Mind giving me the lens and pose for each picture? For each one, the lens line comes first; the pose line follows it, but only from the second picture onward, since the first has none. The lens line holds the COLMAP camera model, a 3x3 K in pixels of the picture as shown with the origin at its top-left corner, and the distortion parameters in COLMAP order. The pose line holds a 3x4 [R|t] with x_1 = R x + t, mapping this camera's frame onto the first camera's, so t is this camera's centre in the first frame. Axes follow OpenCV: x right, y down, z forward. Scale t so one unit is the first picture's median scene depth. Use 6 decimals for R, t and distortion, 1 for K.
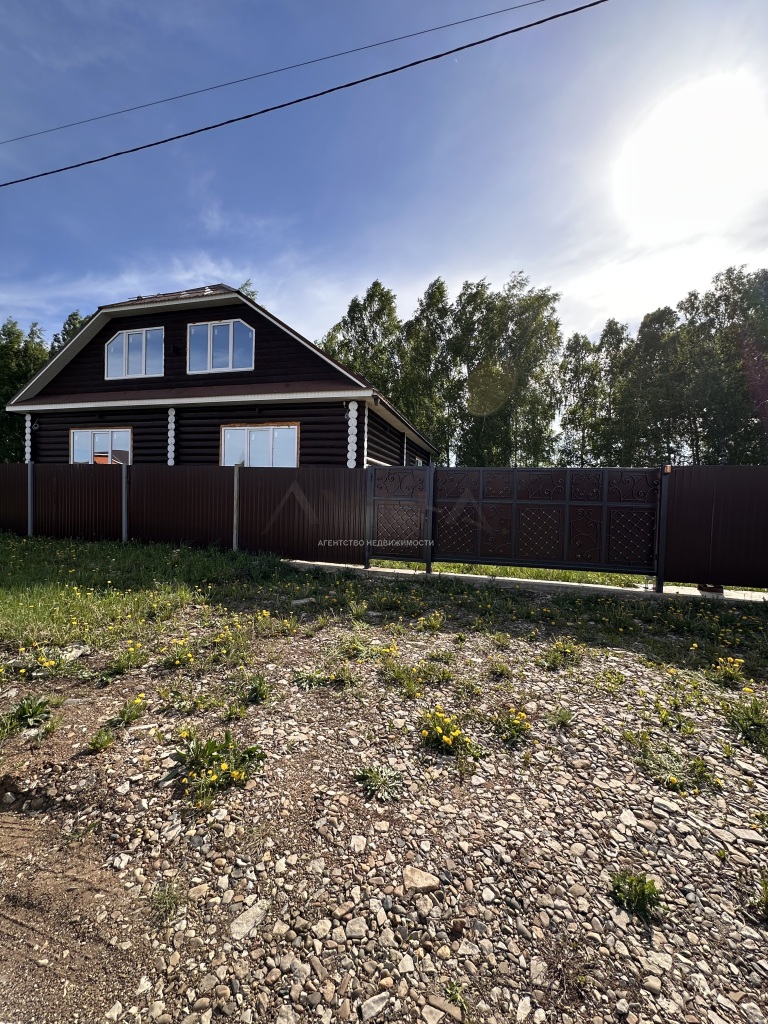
lens RADIAL K [[406.2, 0, 384.0], [0, 406.2, 512.0], [0, 0, 1]] dist [-0.008797, -0.000212]
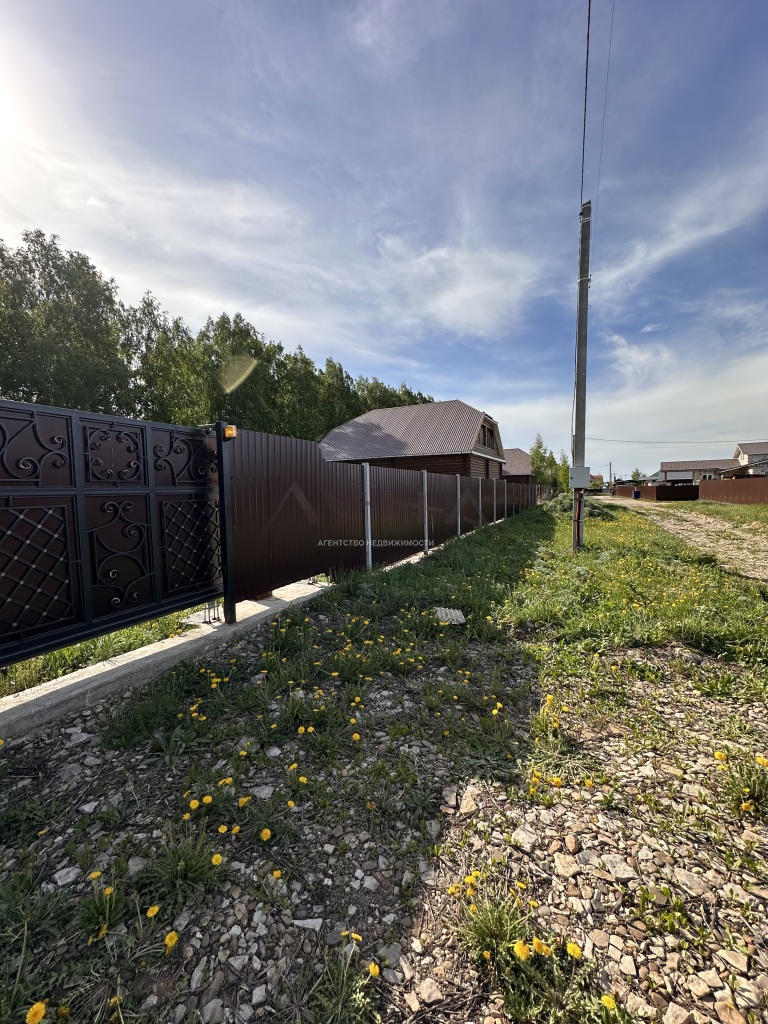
lens RADIAL K [[406.2, 0, 384.0], [0, 406.2, 512.0], [0, 0, 1]] dist [-0.008797, -0.000212]
pose [[0.143287, -0.089117, 0.985661, 0.091419], [0.056533, 0.995048, 0.081748, -0.017108], [-0.988065, 0.044009, 0.147615, 0.636878]]
